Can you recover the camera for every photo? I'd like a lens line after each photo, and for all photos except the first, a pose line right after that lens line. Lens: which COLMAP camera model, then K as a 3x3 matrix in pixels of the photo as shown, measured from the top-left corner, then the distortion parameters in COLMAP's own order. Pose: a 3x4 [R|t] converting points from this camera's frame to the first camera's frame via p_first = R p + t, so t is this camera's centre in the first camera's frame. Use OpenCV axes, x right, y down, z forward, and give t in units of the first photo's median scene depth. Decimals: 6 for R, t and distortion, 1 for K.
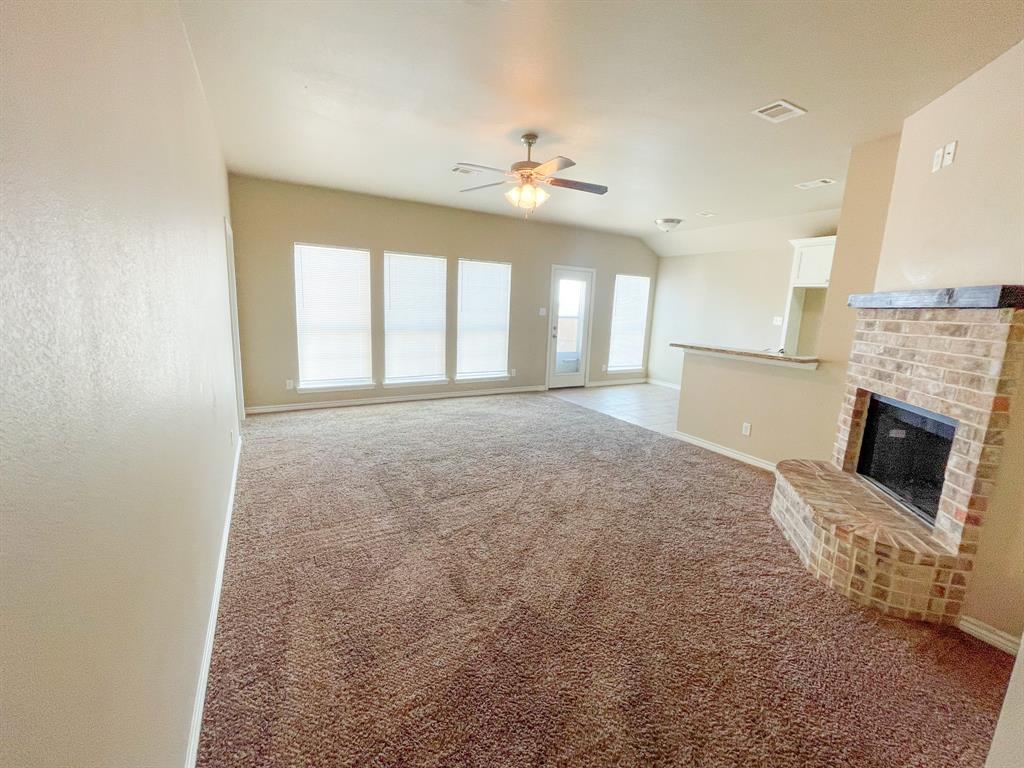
lens RADIAL K [[419.3, 0, 513.2], [0, 419.3, 383.1], [0, 0, 1]] dist [-0.001505, -0.000685]
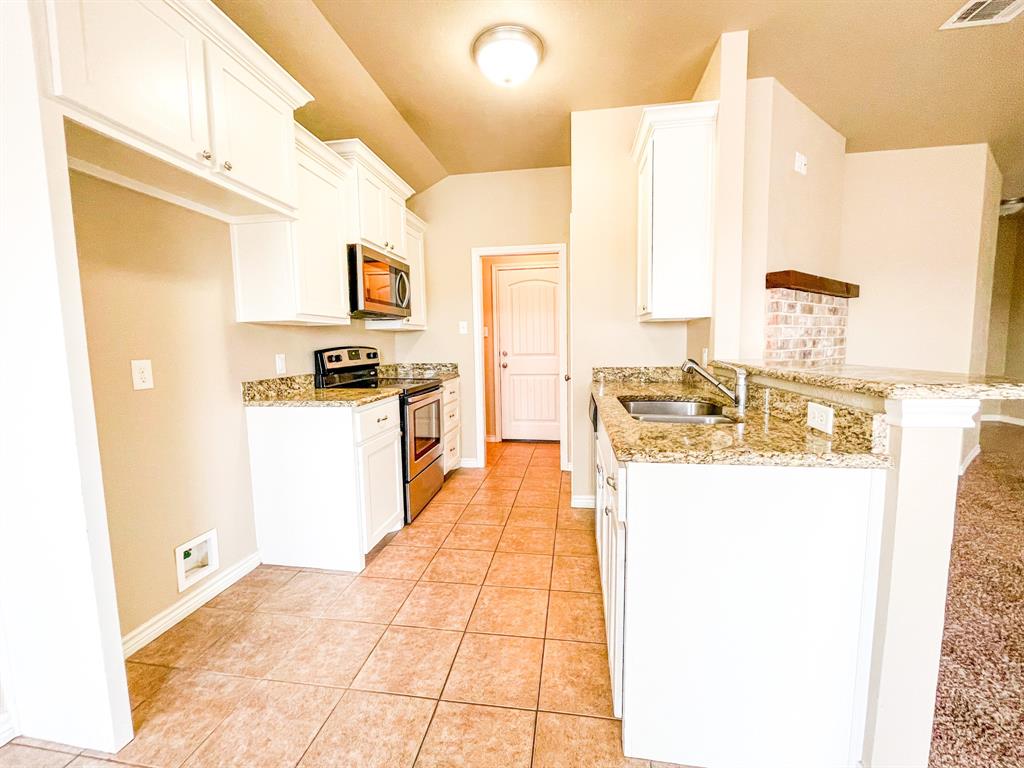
lens RADIAL K [[410.3, 0, 512.0], [0, 410.3, 384.0], [0, 0, 1]] dist [-0.000957, -0.000152]
pose [[-0.781671, -0.088964, 0.617314, 0.767598], [0.098389, 0.959792, 0.262905, -0.279520], [-0.615882, 0.266242, -0.741488, 2.137717]]
